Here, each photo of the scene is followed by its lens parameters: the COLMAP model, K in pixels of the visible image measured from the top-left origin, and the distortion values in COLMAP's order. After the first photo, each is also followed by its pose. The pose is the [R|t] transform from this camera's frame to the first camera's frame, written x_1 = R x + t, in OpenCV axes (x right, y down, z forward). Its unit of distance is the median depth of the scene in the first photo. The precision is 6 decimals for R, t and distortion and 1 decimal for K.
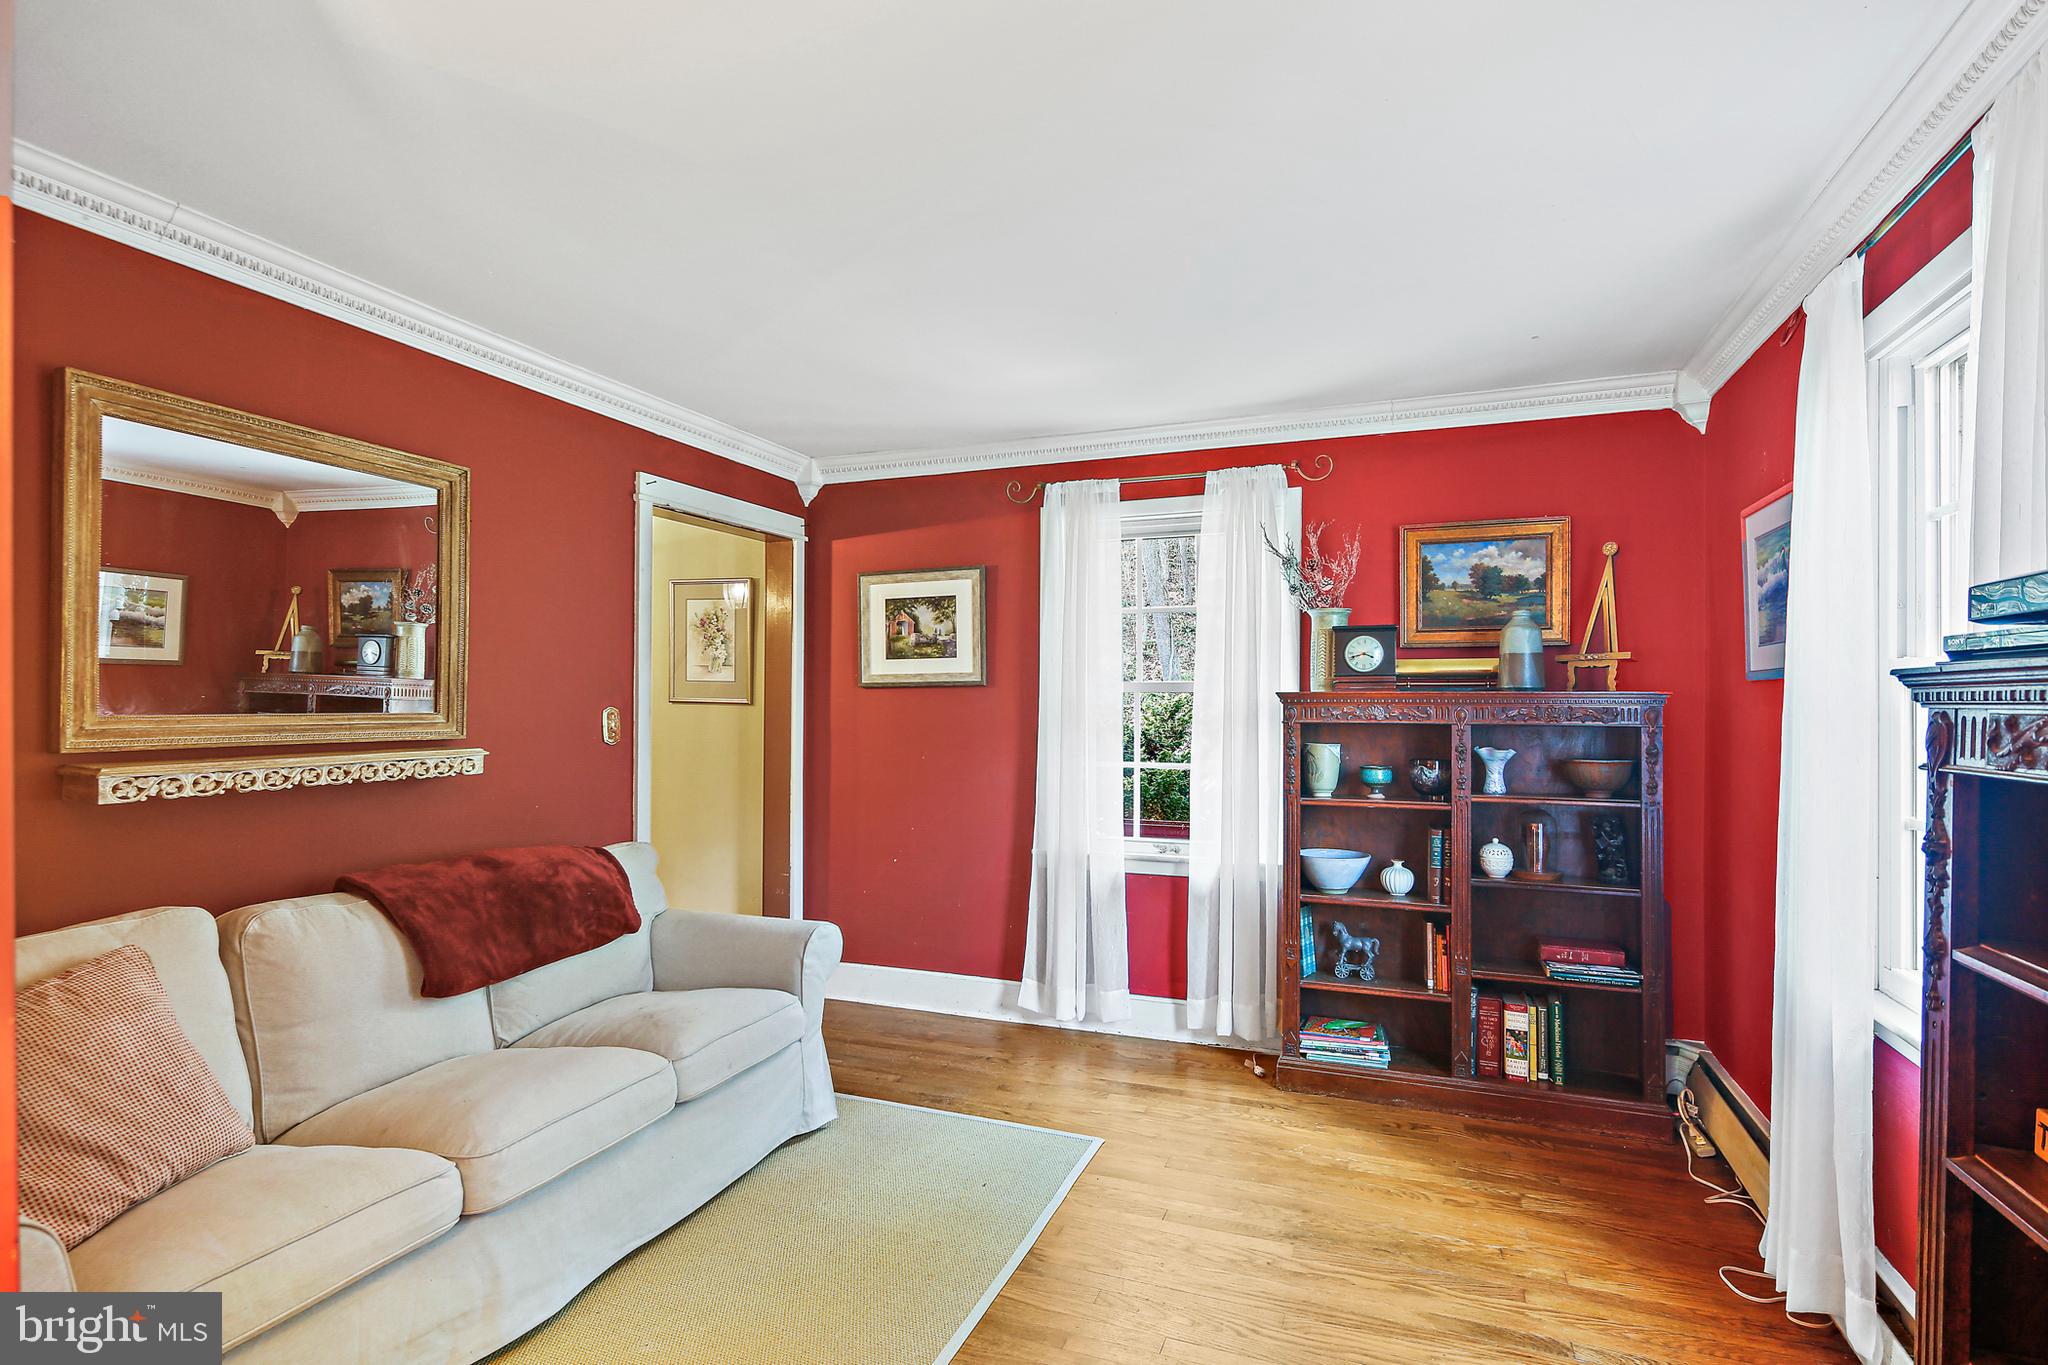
lens RADIAL K [[996.9, 0, 1027.0], [0, 996.9, 699.4], [0, 0, 1]] dist [-0.001141, -0.001415]
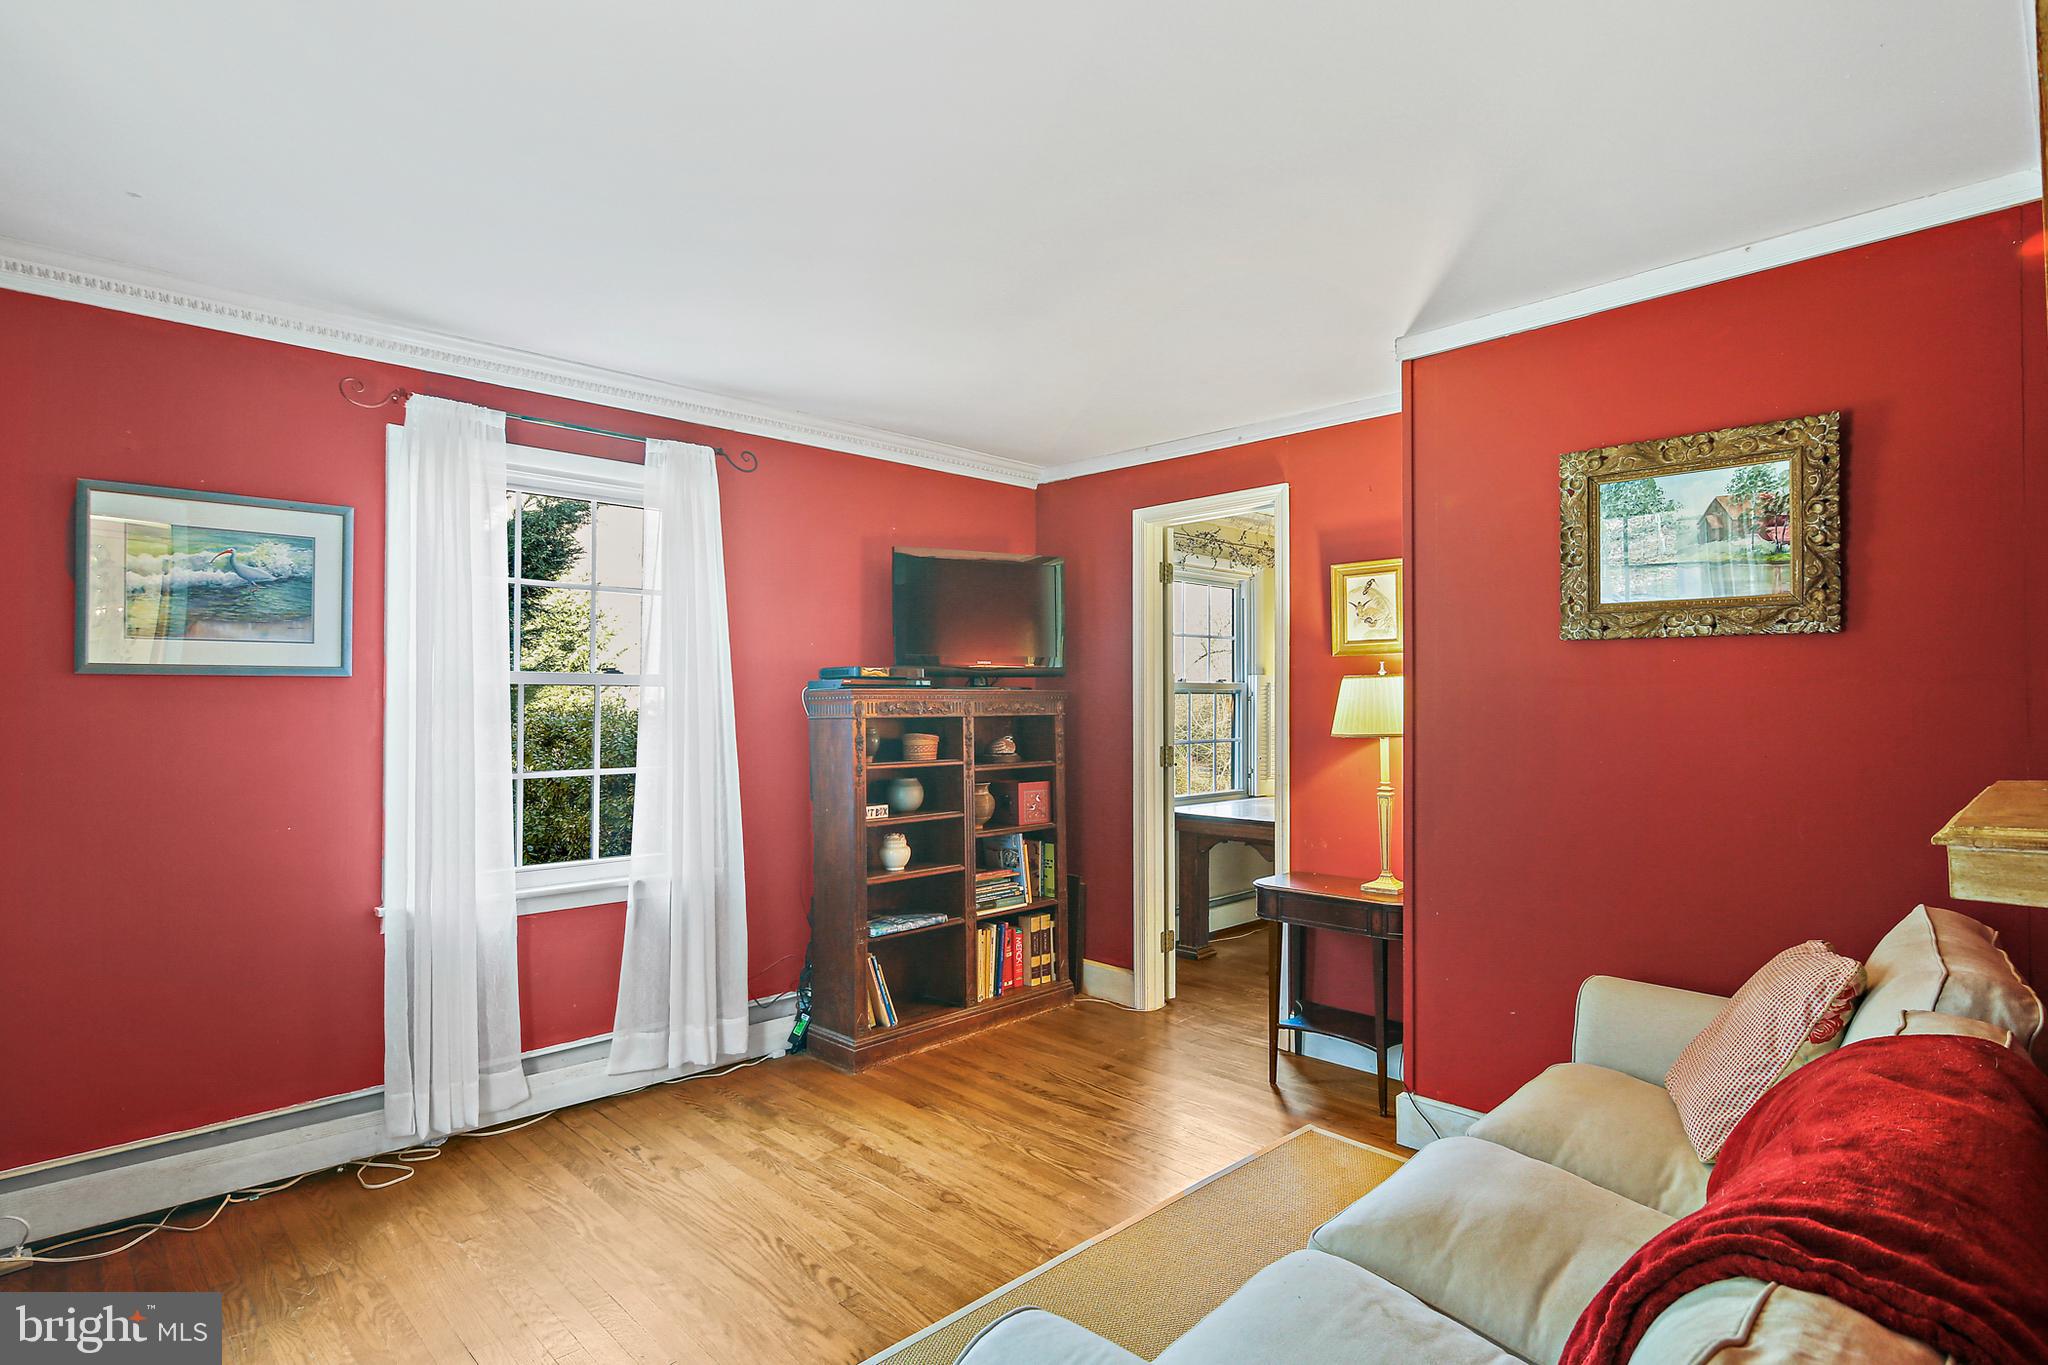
lens RADIAL K [[996.9, 0, 1027.0], [0, 996.9, 699.4], [0, 0, 1]] dist [-0.001141, -0.001415]
pose [[0.417942, 0.001310, 0.908473, -0.473522], [-0.003354, 0.999994, 0.000101, 0.002920], [-0.908468, -0.003089, 0.417944, 0.311853]]
